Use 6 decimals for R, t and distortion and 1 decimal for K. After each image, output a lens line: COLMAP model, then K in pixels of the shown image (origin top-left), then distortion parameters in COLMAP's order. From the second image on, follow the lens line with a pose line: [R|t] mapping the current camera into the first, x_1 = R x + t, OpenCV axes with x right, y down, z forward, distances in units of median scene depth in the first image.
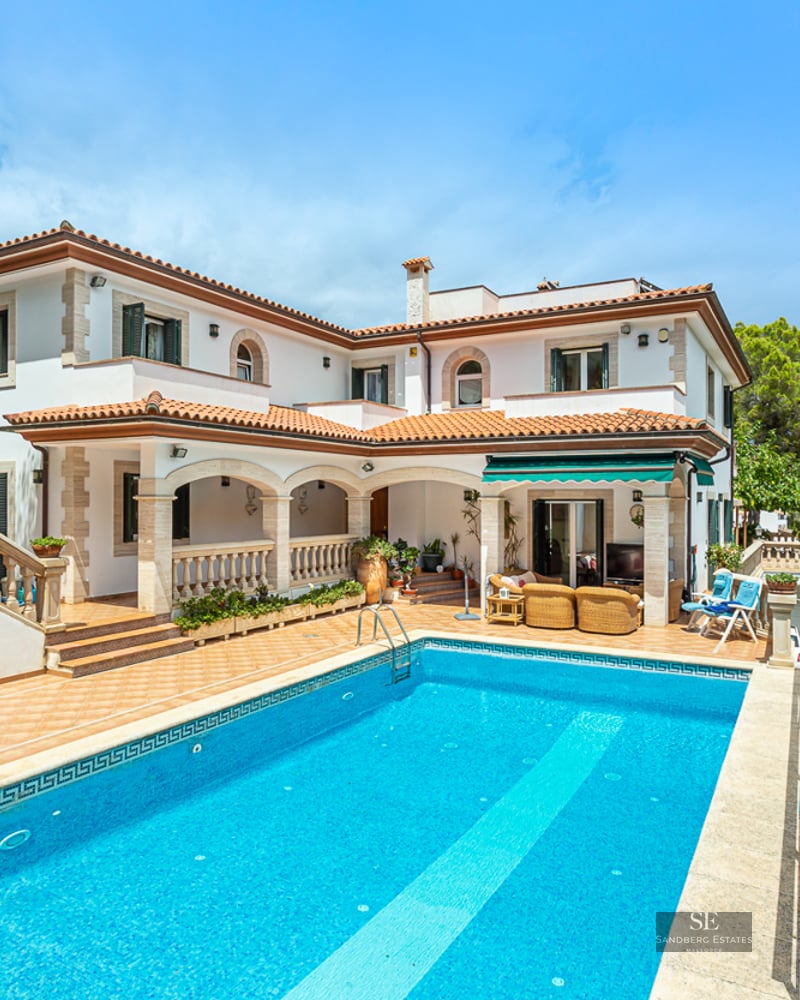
lens RADIAL K [[762.7, 0, 400.0], [0, 762.7, 497.6], [0, 0, 1]] dist [0.005002, 0.000752]
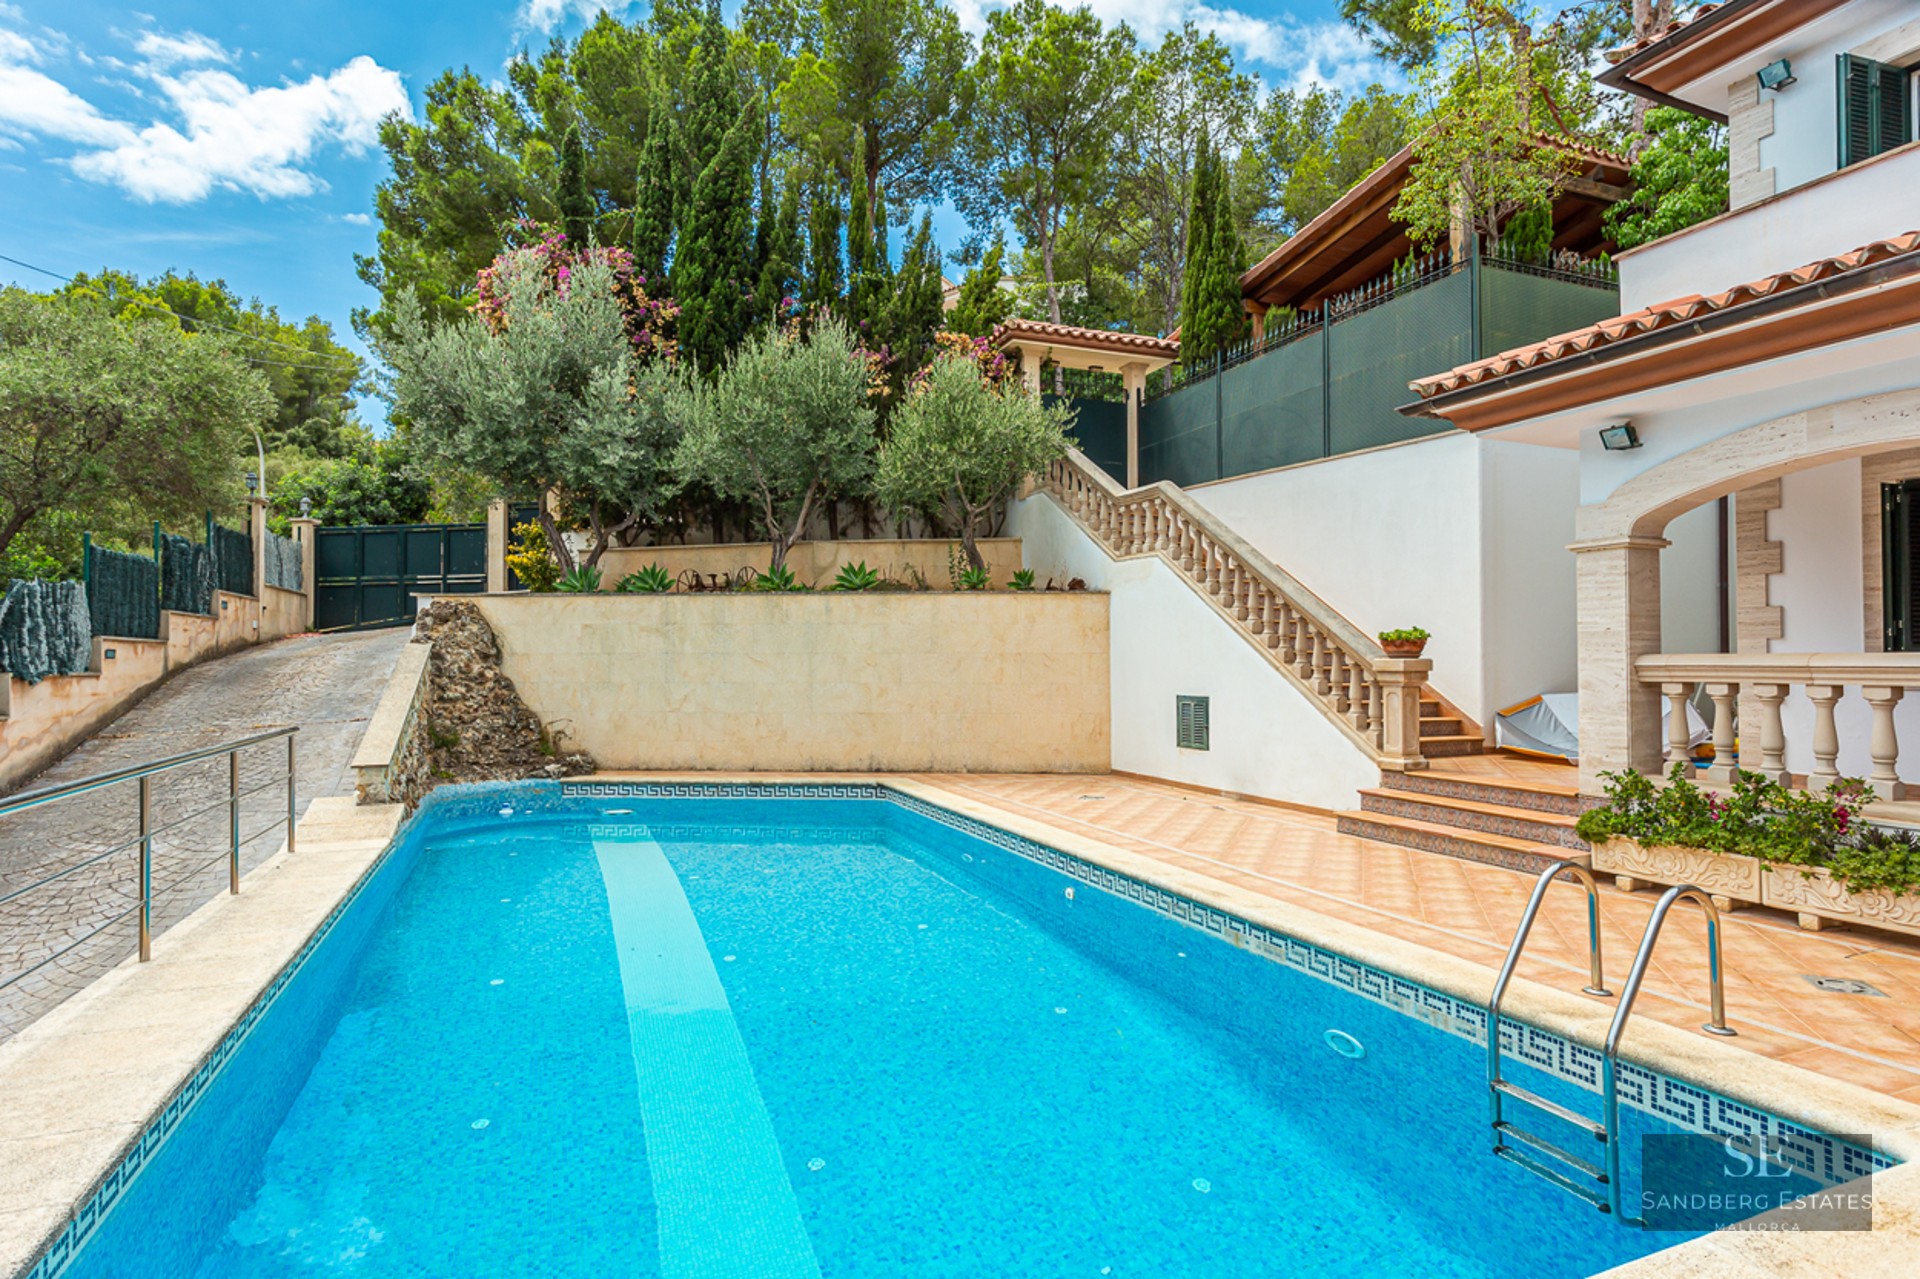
lens RADIAL K [[889.8, 0, 964.6], [0, 889.8, 648.0], [0, 0, 1]] dist [-0.003041, -0.000495]
pose [[-0.642240, -0.016800, -0.766320, 0.392066], [-0.007630, 0.999850, -0.015525, 0.084489], [0.766466, -0.004124, -0.642272, 1.180752]]
